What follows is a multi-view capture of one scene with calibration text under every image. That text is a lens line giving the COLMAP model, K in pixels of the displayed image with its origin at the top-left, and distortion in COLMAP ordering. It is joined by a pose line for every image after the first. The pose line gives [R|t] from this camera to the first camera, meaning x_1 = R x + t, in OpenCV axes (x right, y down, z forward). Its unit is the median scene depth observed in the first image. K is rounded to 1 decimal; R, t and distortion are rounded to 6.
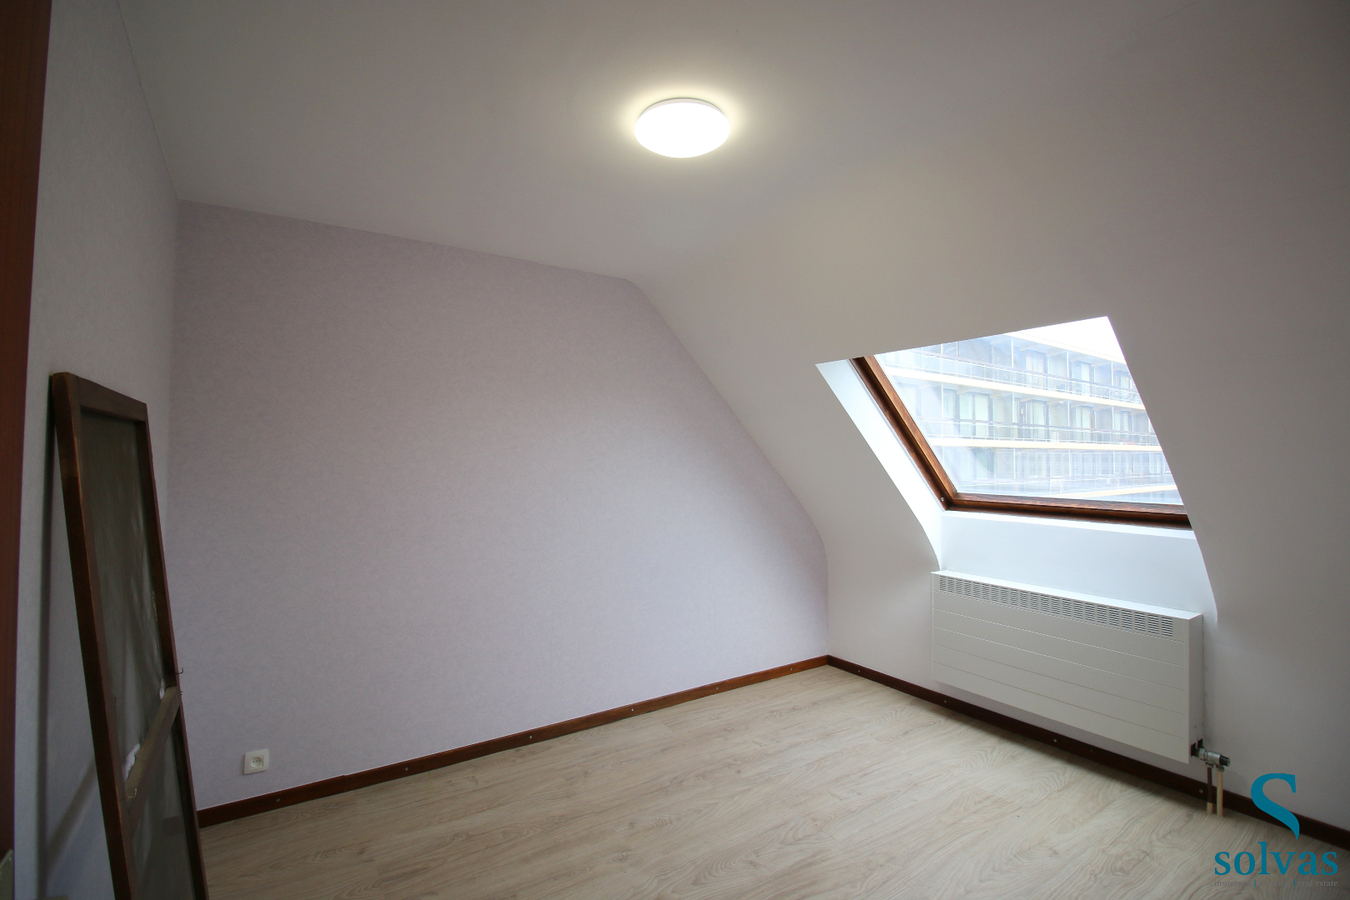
lens RADIAL K [[619.1, 0, 674.4], [0, 619.1, 452.6], [0, 0, 1]] dist [0.001628, 0.000043]
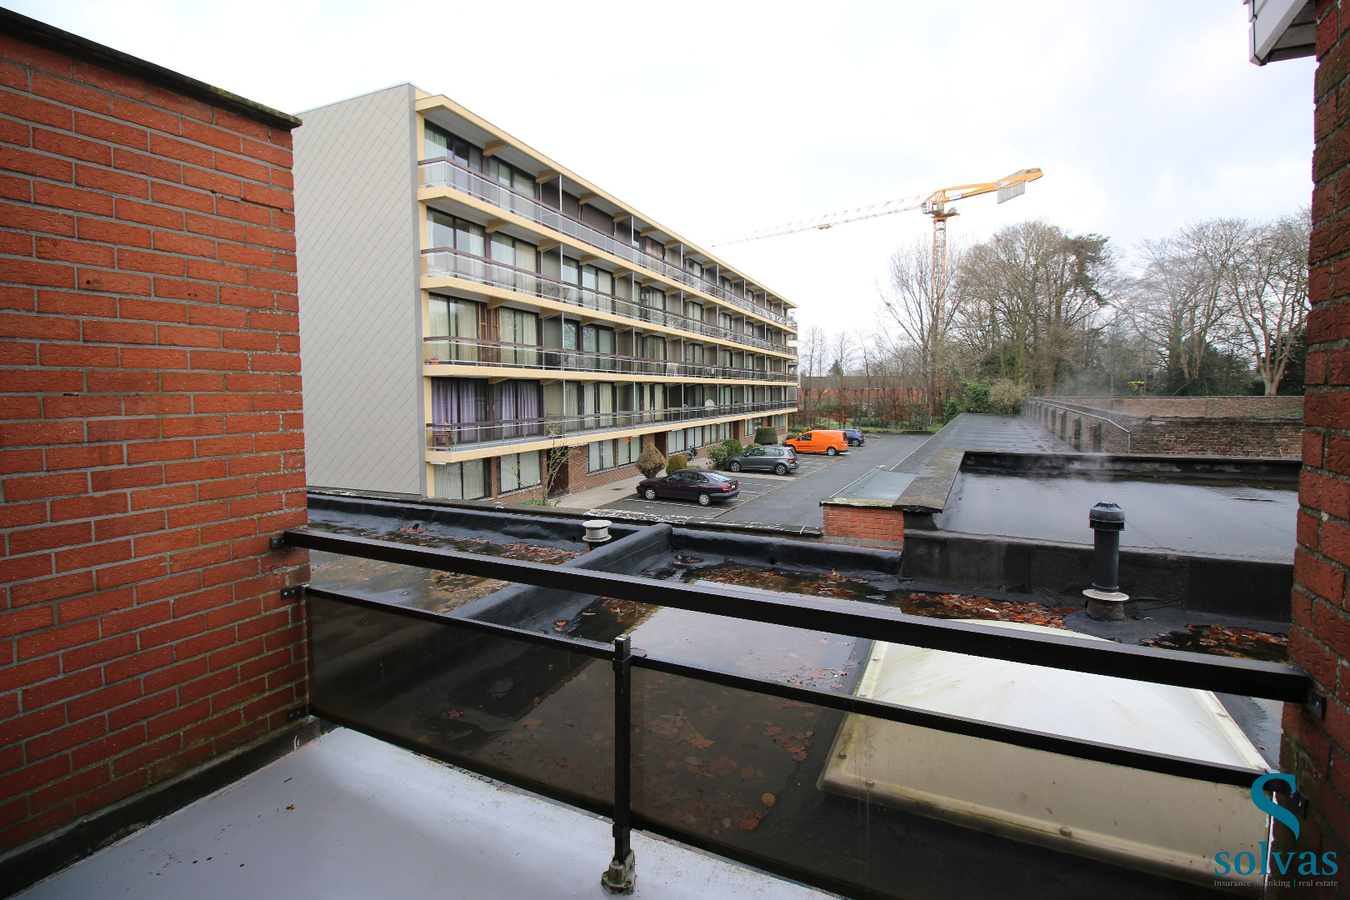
lens RADIAL K [[619.1, 0, 677.9], [0, 619.1, 448.1], [0, 0, 1]] dist [0.001628, 0.000043]
pose [[0.867700, -0.051428, 0.494420, 0.256400], [0.003091, 0.995173, 0.098090, 0.002748], [-0.497078, -0.083585, 0.863671, 0.189892]]
